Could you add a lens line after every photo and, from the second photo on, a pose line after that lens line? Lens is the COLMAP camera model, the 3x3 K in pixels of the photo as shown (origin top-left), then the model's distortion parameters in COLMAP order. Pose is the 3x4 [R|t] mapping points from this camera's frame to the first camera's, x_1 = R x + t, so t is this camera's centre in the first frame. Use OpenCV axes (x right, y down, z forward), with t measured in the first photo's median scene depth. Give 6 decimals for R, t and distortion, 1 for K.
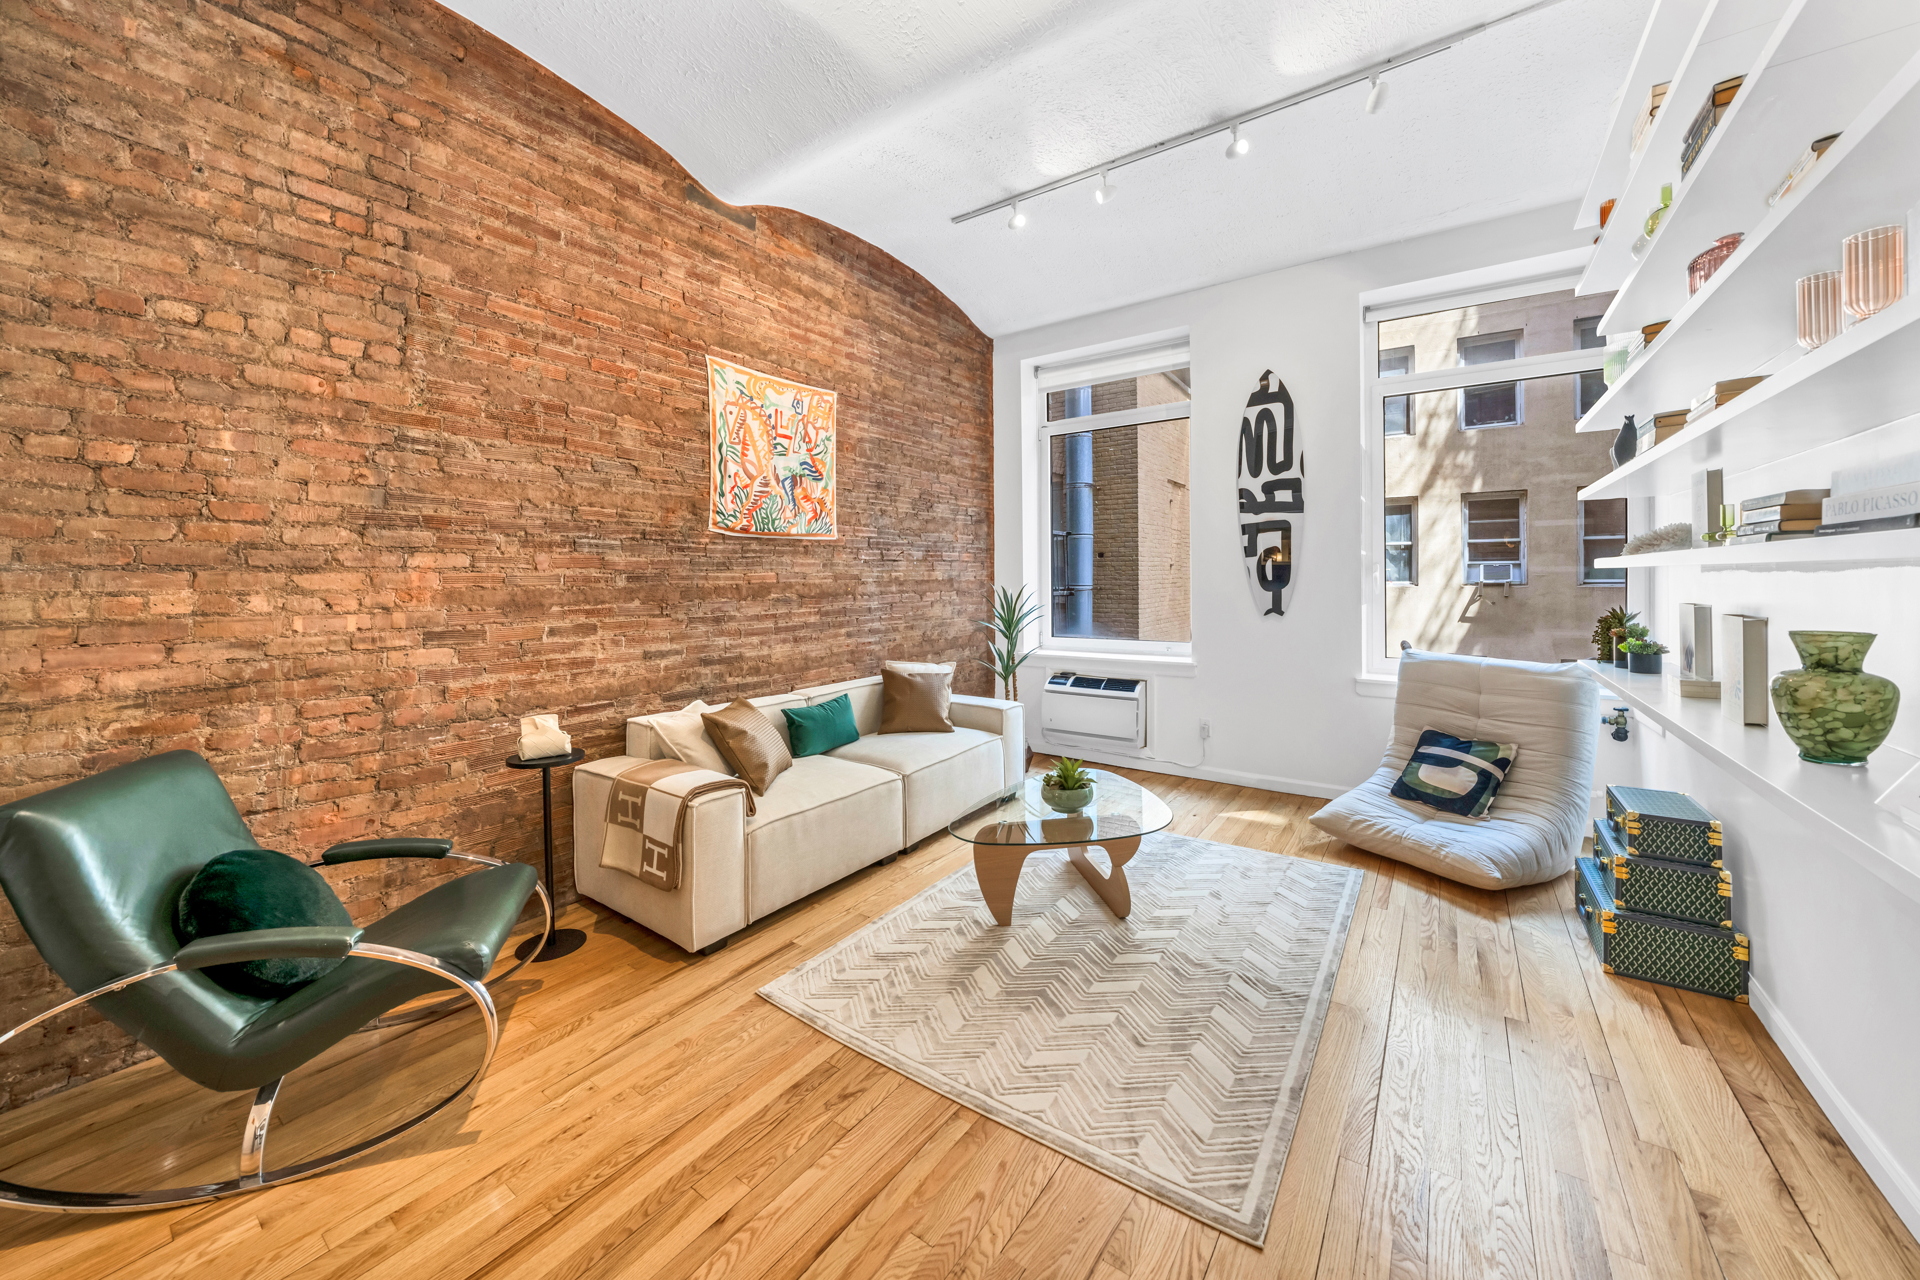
lens RADIAL K [[720.0, 0, 952.5], [0, 720.0, 576.5], [0, 0, 1]] dist [-0.000160, 0.000183]
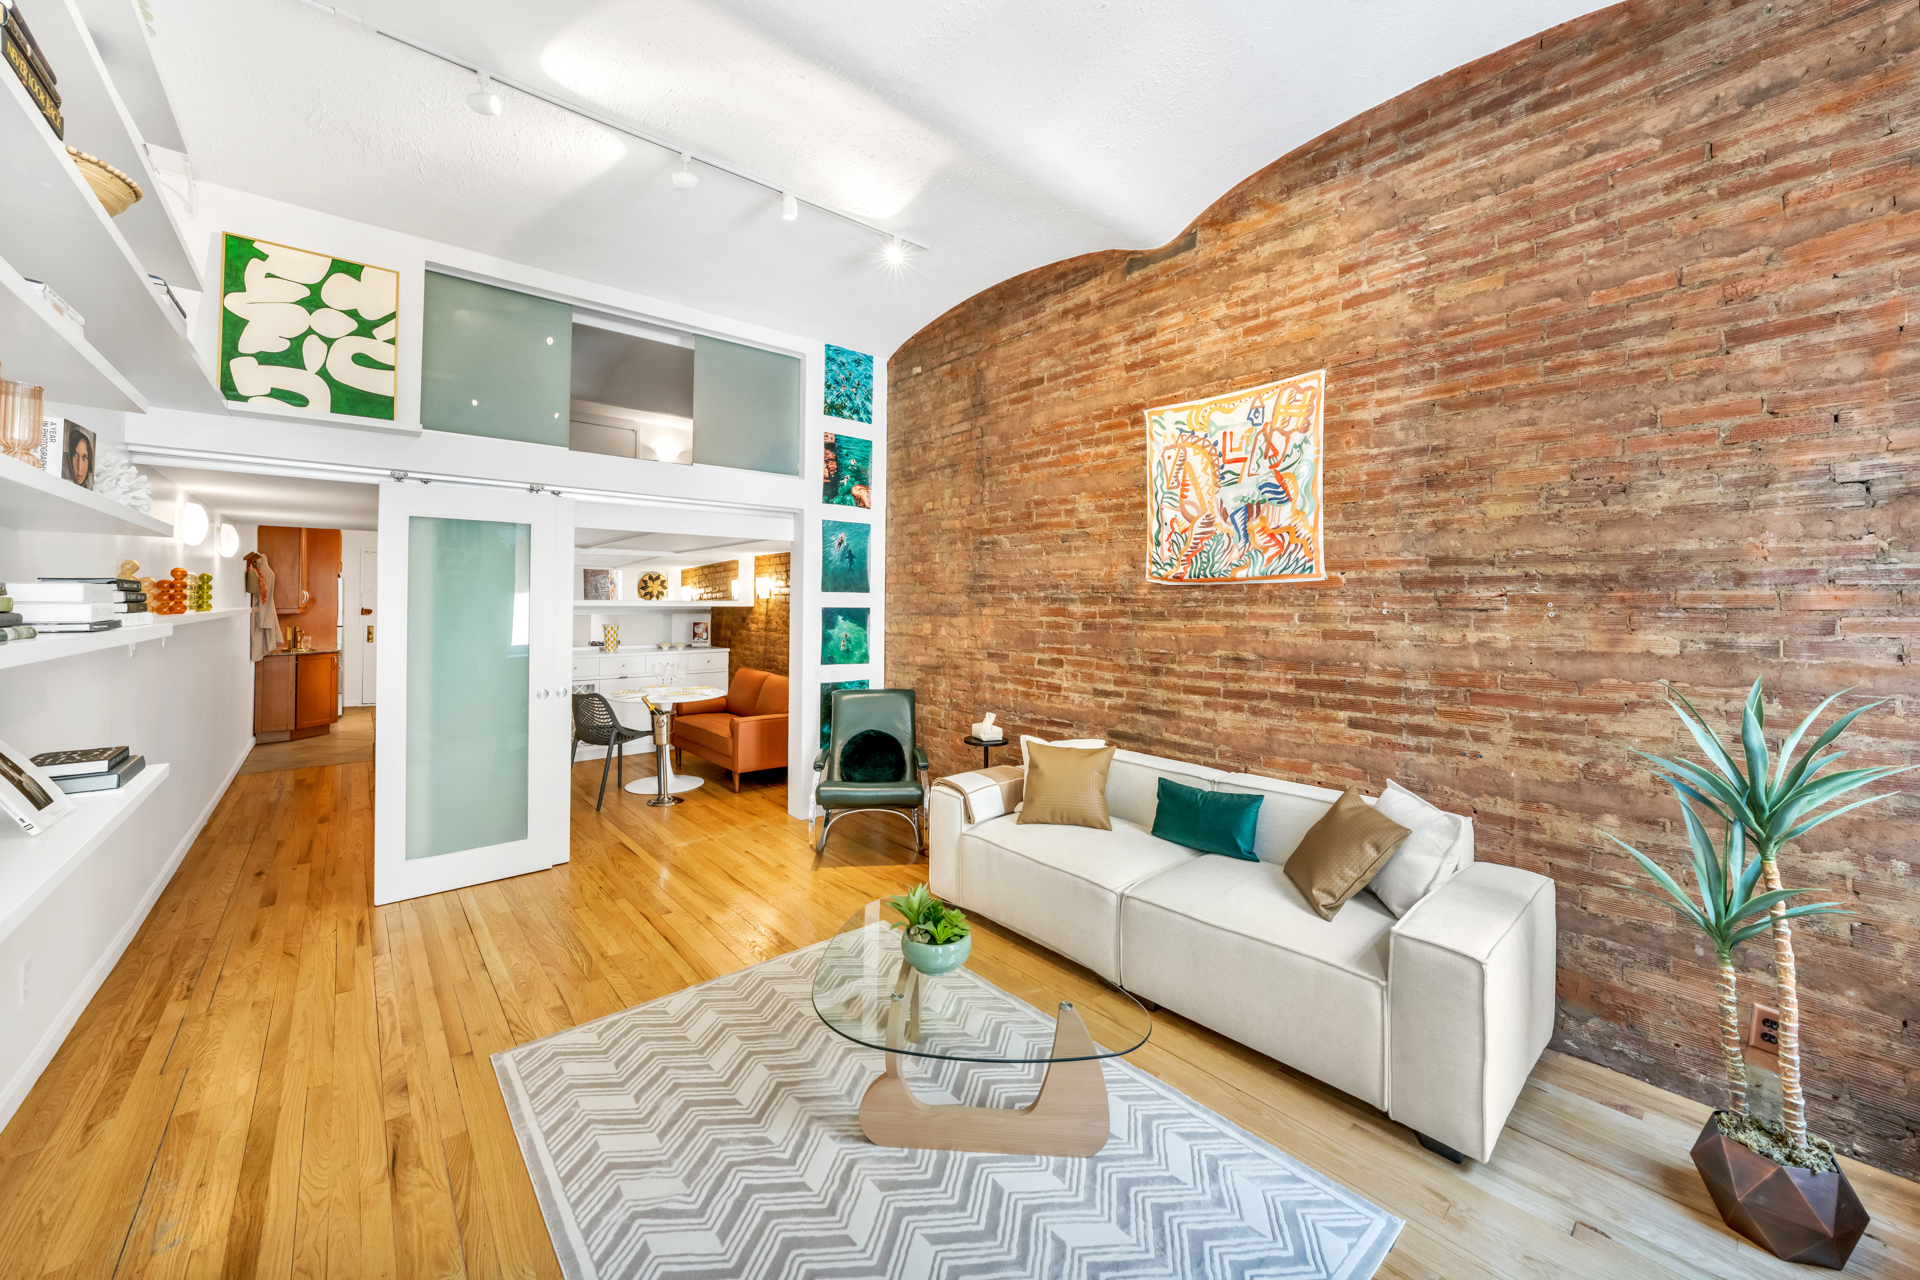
lens RADIAL K [[719.9, 0, 952.2], [0, 719.9, 585.6], [0, 0, 1]] dist [-0.002610, 0.000038]
pose [[-0.243718, -0.015714, -0.969719, 0.690780], [-0.003139, 0.999876, -0.015414, -0.039892], [0.969841, -0.000713, -0.243737, 0.949435]]
